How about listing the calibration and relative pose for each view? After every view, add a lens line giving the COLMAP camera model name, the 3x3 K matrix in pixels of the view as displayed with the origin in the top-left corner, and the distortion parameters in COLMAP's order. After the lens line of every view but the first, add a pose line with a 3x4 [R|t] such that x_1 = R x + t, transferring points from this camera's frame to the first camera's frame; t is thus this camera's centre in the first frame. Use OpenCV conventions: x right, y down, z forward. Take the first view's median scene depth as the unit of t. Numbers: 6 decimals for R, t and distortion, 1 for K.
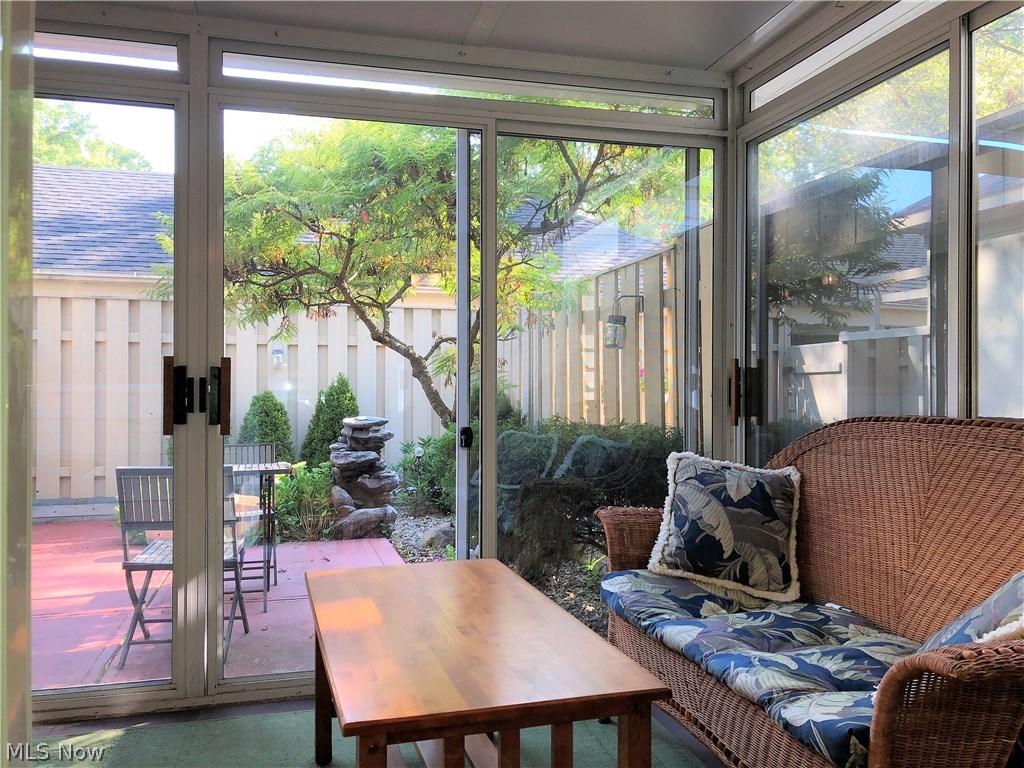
lens RADIAL K [[827.7, 0, 511.7], [0, 827.7, 385.8], [0, 0, 1]] dist [0.096605, -0.177307]
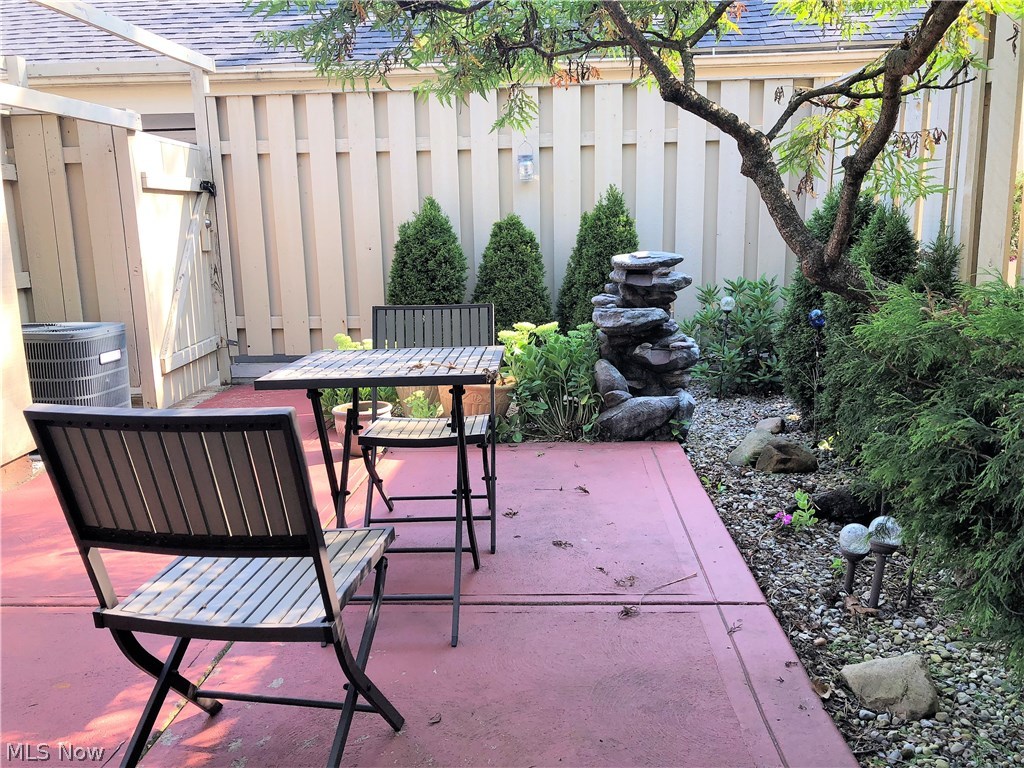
lens RADIAL K [[827.7, 0, 511.7], [0, 827.7, 385.8], [0, 0, 1]] dist [0.096605, -0.177307]
pose [[0.945013, 0.041660, -0.324367, -0.064427], [0.025899, 0.979204, 0.201220, 0.006882], [0.326004, -0.198556, 0.924282, 0.363112]]
